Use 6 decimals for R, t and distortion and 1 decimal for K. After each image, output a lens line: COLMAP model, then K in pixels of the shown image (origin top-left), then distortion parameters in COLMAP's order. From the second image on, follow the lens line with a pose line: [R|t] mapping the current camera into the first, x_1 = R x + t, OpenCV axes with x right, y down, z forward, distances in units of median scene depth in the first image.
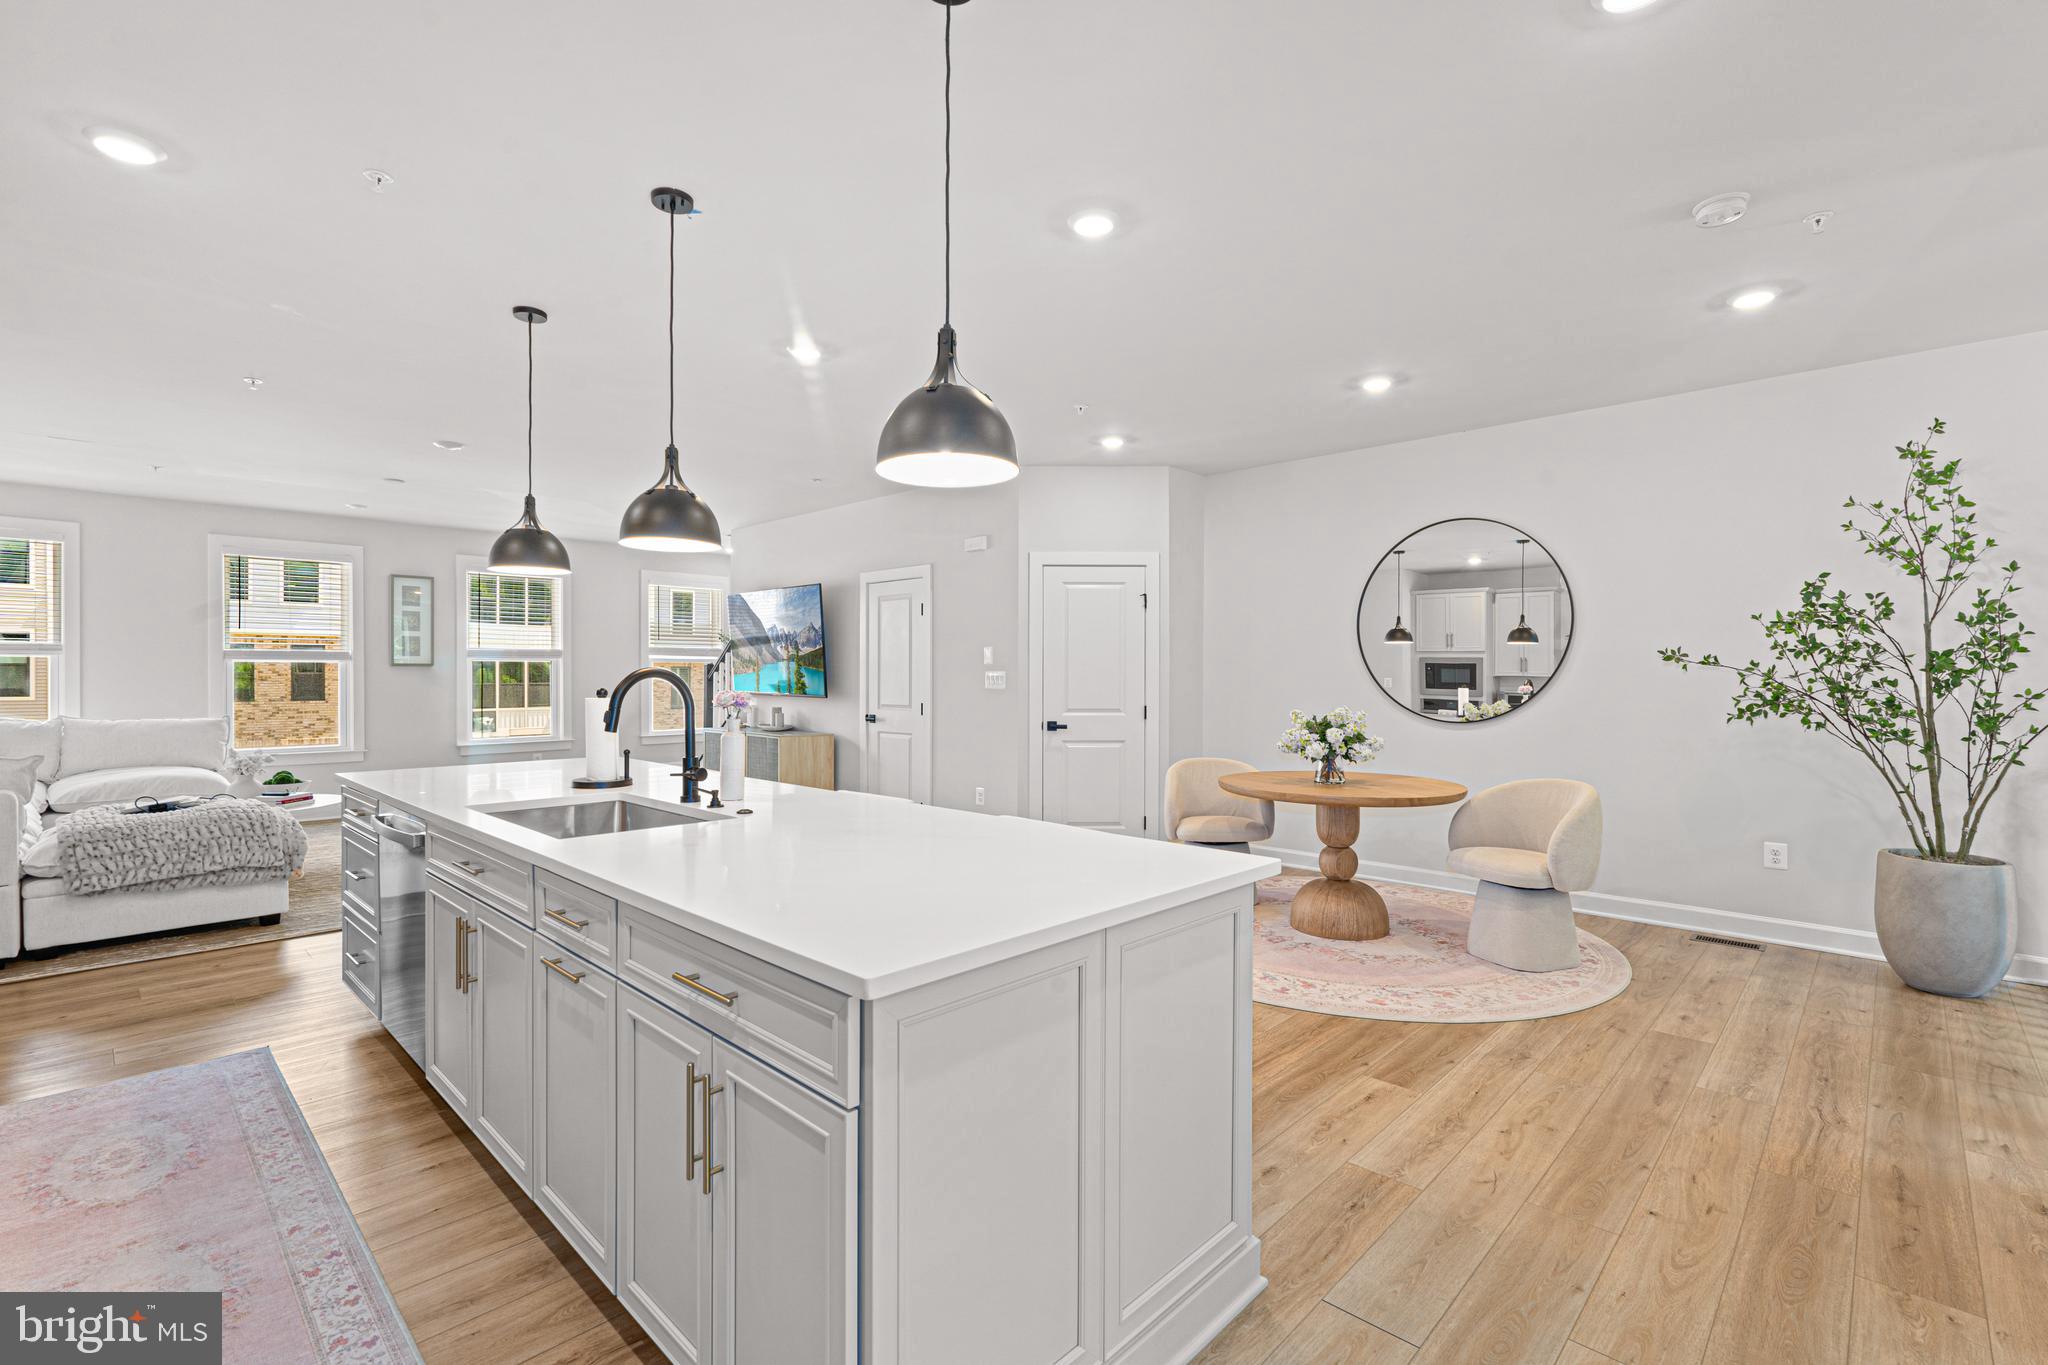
lens RADIAL K [[914.0, 0, 1020.3], [0, 914.0, 677.4], [0, 0, 1]] dist [-0.001228, -0.001001]
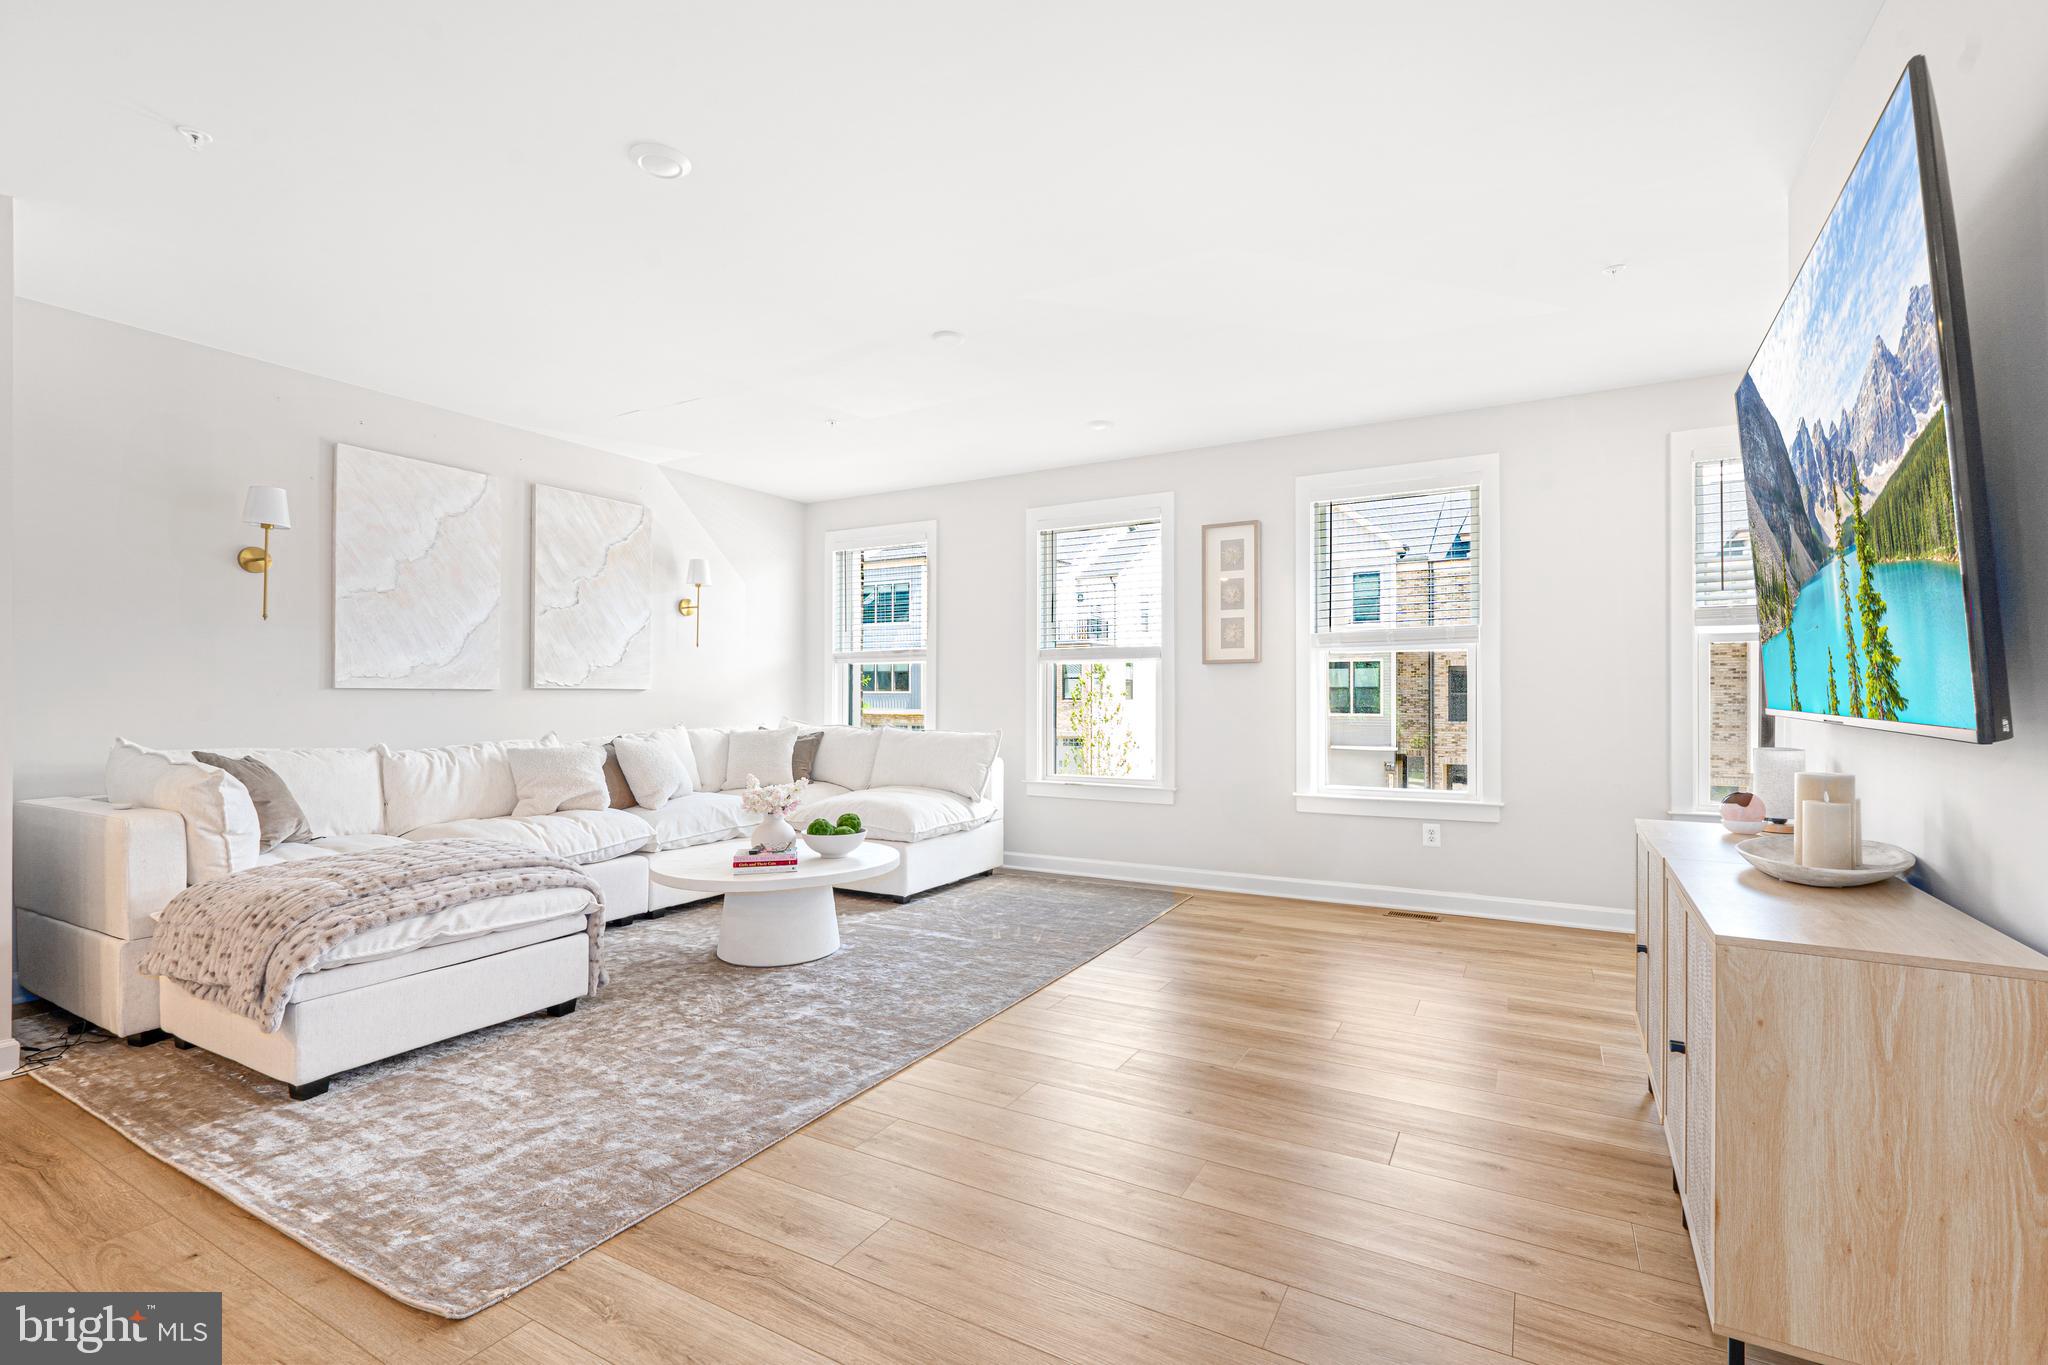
lens RADIAL K [[914.0, 0, 1006.5], [0, 914.0, 710.8], [0, 0, 1]] dist [-0.001228, -0.001001]
pose [[0.237212, 0.011914, -0.971385, -0.216145], [-0.003857, 0.999928, 0.011322, 0.027992], [0.971450, 0.001061, 0.237241, 1.674150]]
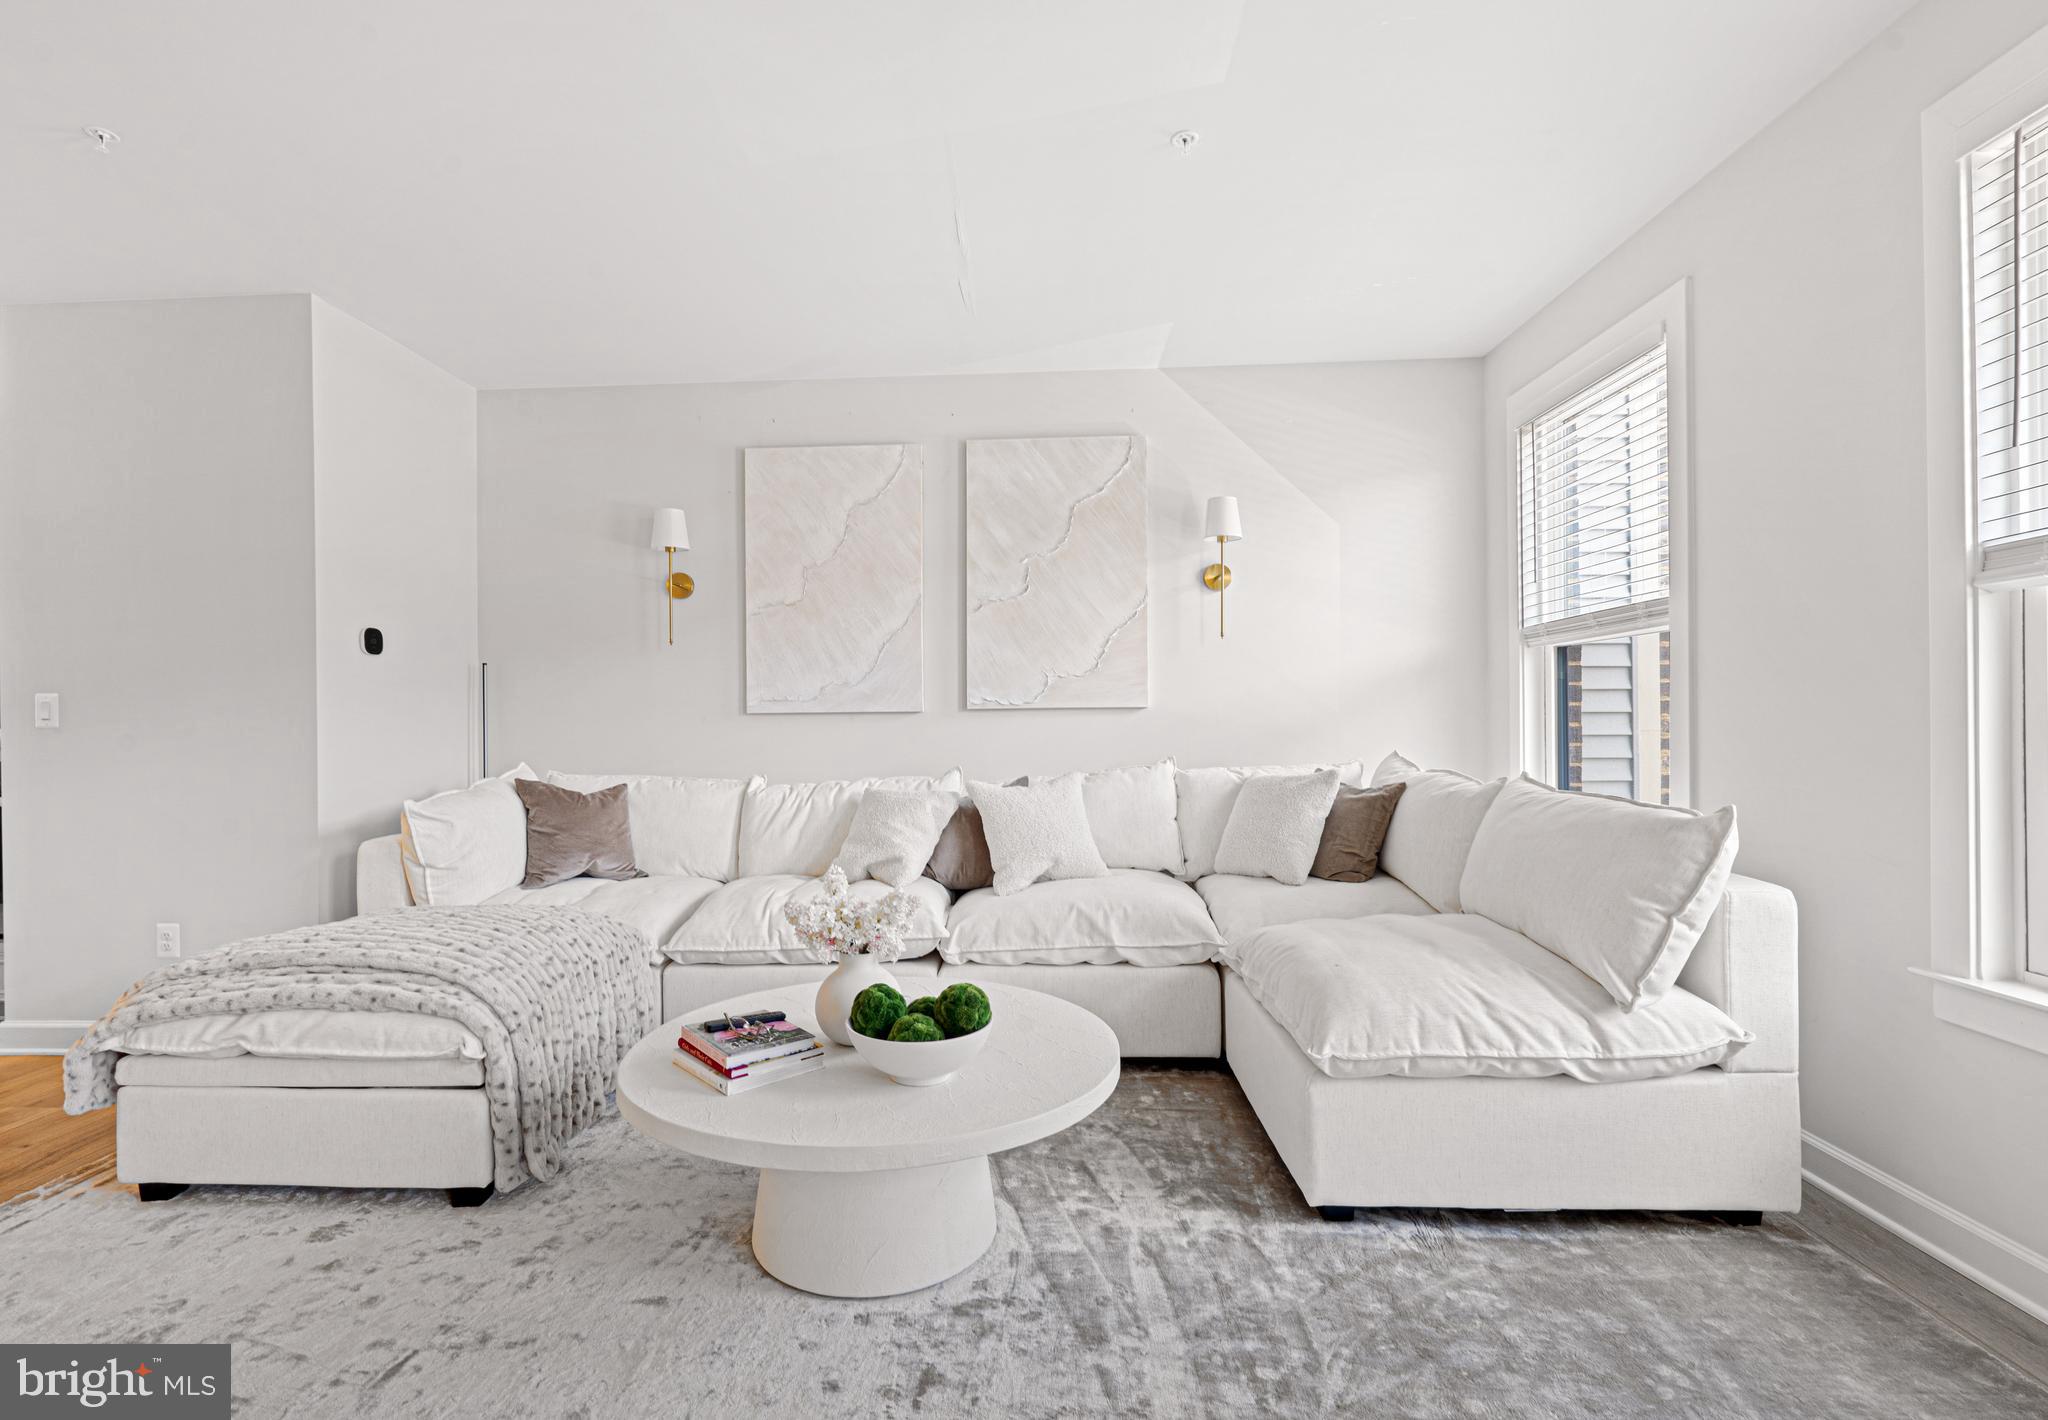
lens RADIAL K [[939.0, 0, 986.6], [0, 939.0, 721.4], [0, 0, 1]] dist [-0.003071, -0.000237]
pose [[-0.755155, 0.003646, -0.655536, -1.084050], [0.007495, 0.999967, -0.003073, 0.030149], [0.655503, -0.007234, -0.755158, 2.165370]]
